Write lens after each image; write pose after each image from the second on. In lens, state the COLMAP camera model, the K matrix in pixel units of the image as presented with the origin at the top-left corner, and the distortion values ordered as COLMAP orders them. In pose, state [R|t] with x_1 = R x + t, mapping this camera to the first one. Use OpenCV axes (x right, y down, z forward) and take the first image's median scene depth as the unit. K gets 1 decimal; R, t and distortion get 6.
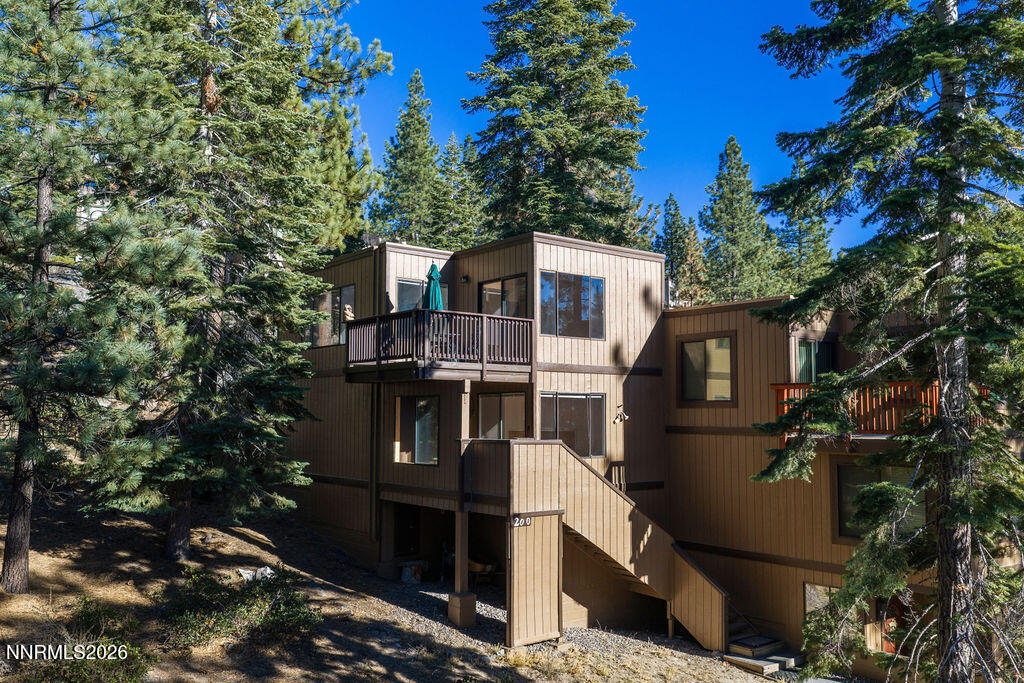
lens RADIAL K [[851.7, 0, 512.0], [0, 851.7, 341.5], [0, 0, 1]] dist [0.010429, -0.005760]
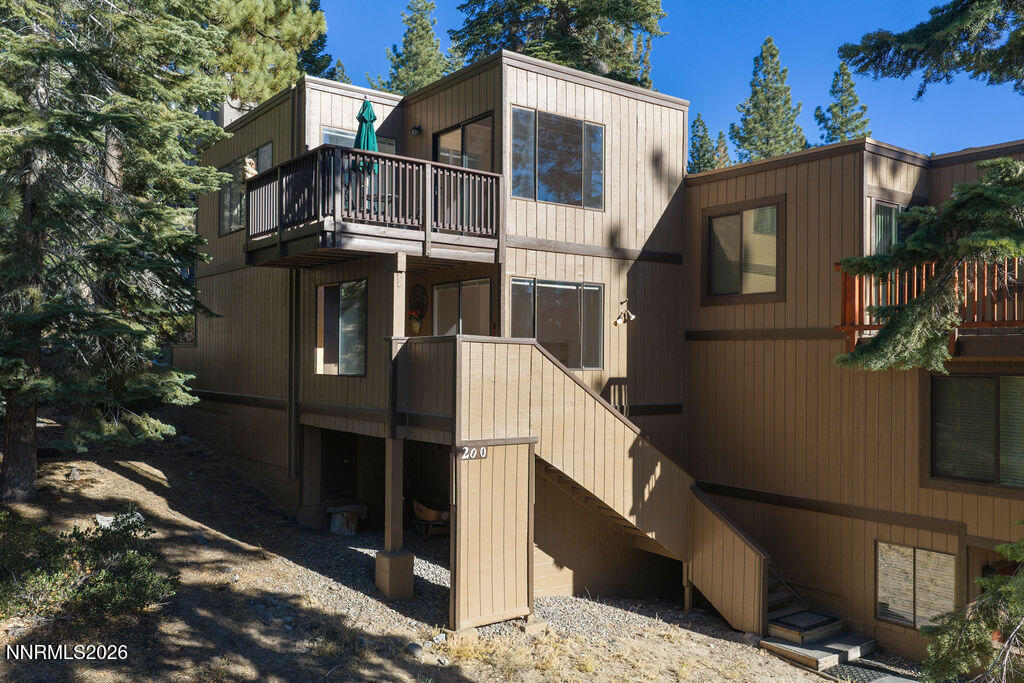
lens RADIAL K [[851.7, 0, 512.0], [0, 851.7, 341.5], [0, 0, 1]] dist [0.010429, -0.005760]
pose [[0.999586, 0.004550, -0.028424, 0.052833], [-0.002664, 0.997813, 0.066051, 0.063749], [0.028663, -0.065948, 0.997411, 0.267155]]
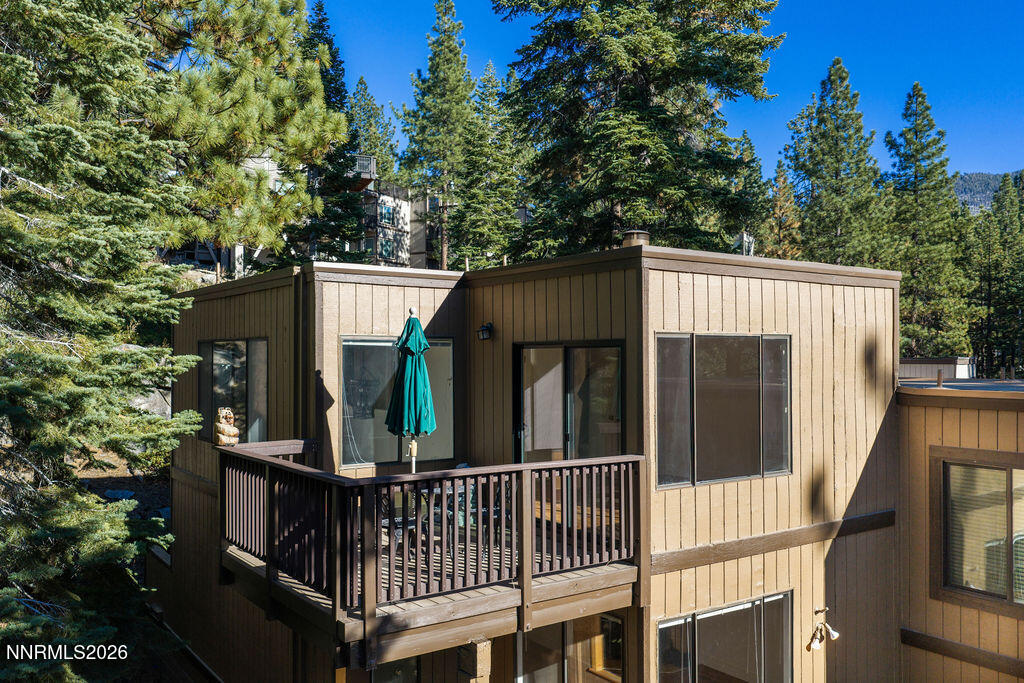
lens RADIAL K [[851.7, 0, 512.0], [0, 851.7, 341.5], [0, 0, 1]] dist [0.010429, -0.005760]
pose [[0.998499, -0.004219, -0.054600, -0.015338], [0.007942, 0.997643, 0.068151, -0.106917], [0.054184, -0.068482, 0.996180, 0.555393]]
